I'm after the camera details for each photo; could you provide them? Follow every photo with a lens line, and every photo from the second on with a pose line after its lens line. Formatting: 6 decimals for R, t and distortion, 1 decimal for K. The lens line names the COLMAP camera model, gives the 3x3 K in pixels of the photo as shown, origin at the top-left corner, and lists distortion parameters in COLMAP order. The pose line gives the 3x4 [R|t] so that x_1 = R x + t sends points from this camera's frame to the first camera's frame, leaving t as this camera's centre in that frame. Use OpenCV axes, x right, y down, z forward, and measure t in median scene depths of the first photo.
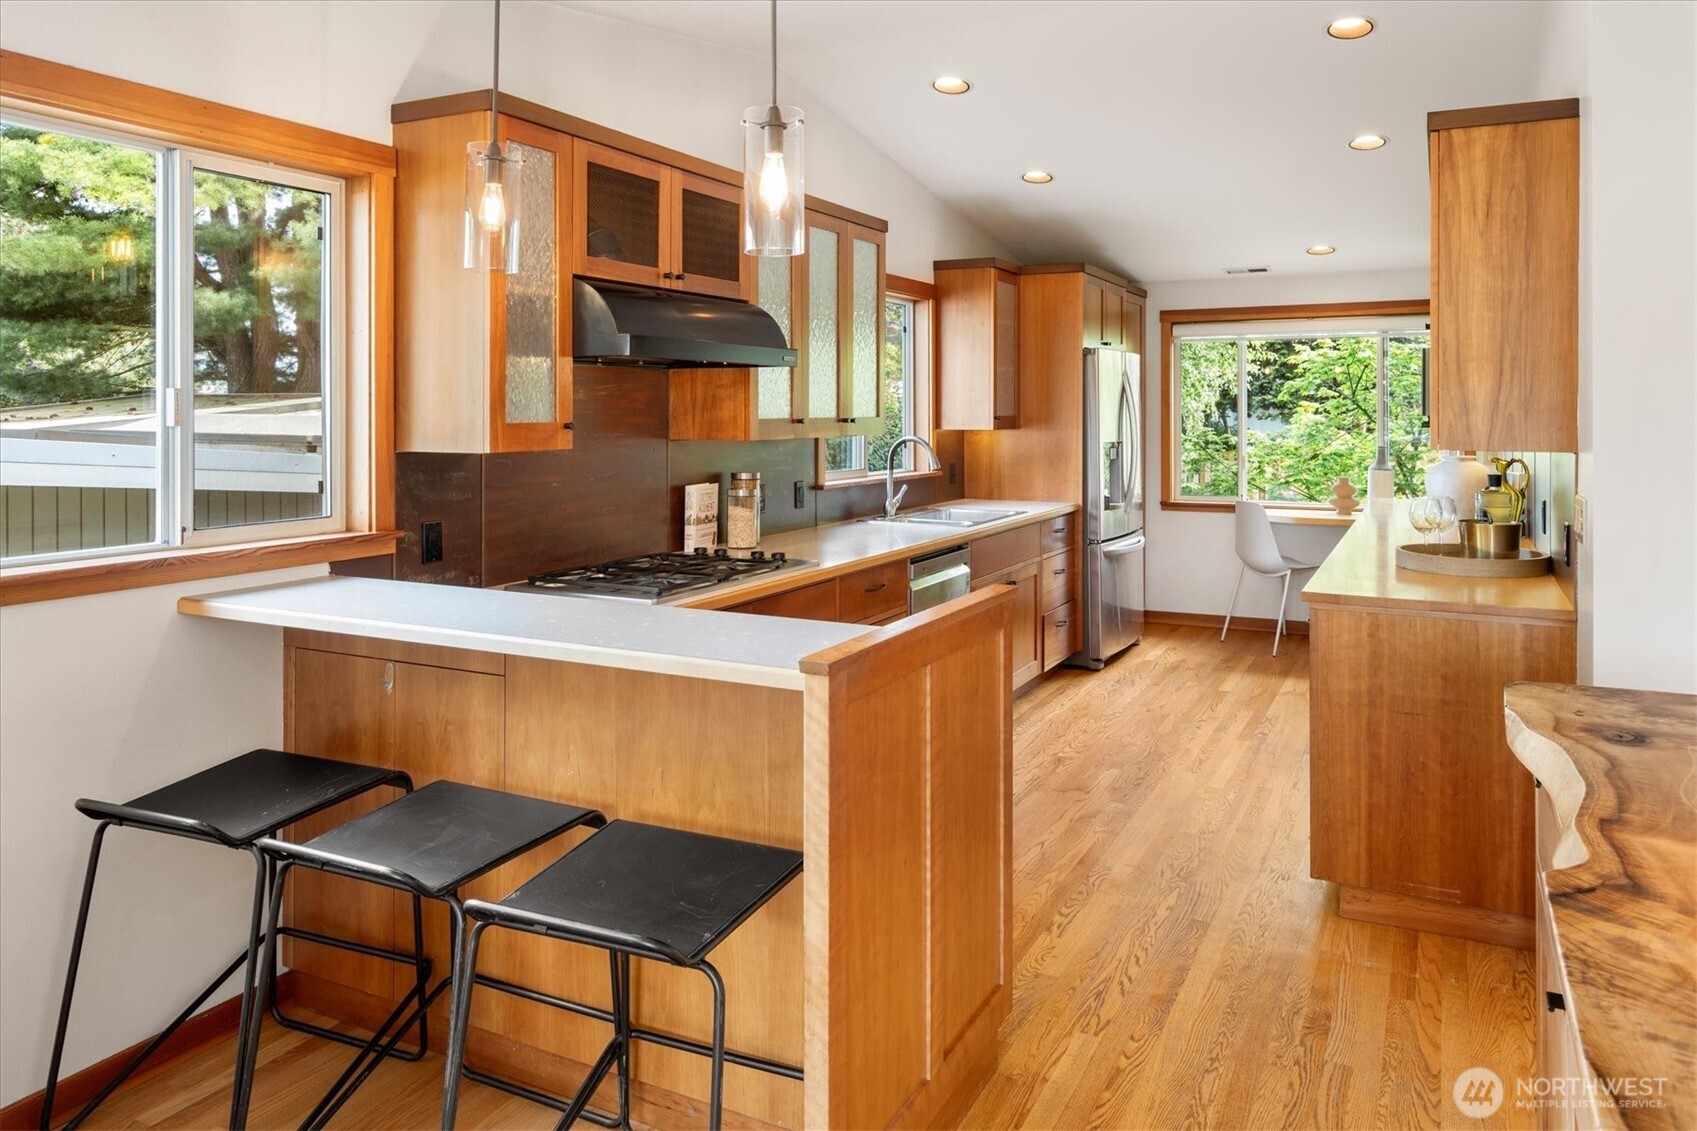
lens RADIAL K [[1172.3, 0, 883.3], [0, 1172.3, 405.5], [0, 0, 1]] dist [0.028761, 0.002684]
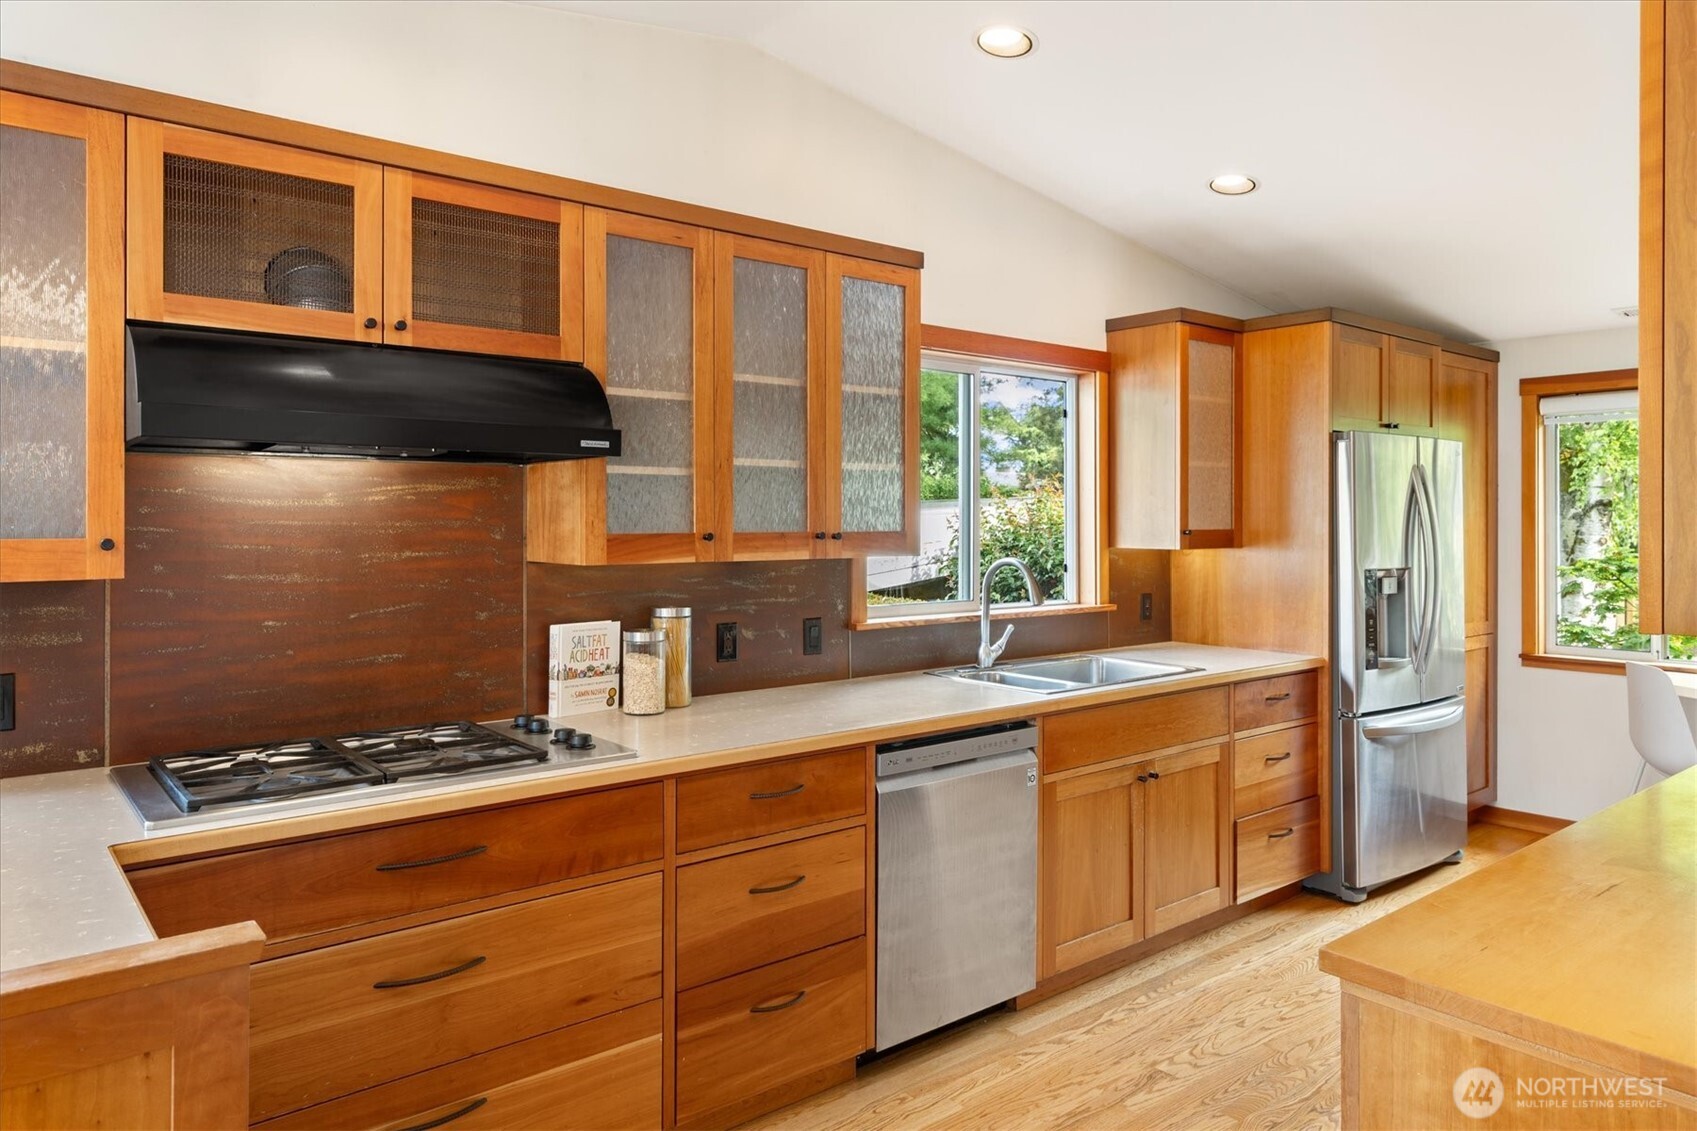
lens RADIAL K [[1103.2, 0, 871.2], [0, 1103.2, 519.5], [0, 0, 1]] dist [0.005701, -0.008135]
pose [[0.909722, -0.005761, -0.415177, 0.226020], [0.004687, 0.999983, -0.003606, 0.004564], [0.415190, 0.001334, 0.909734, 0.349220]]
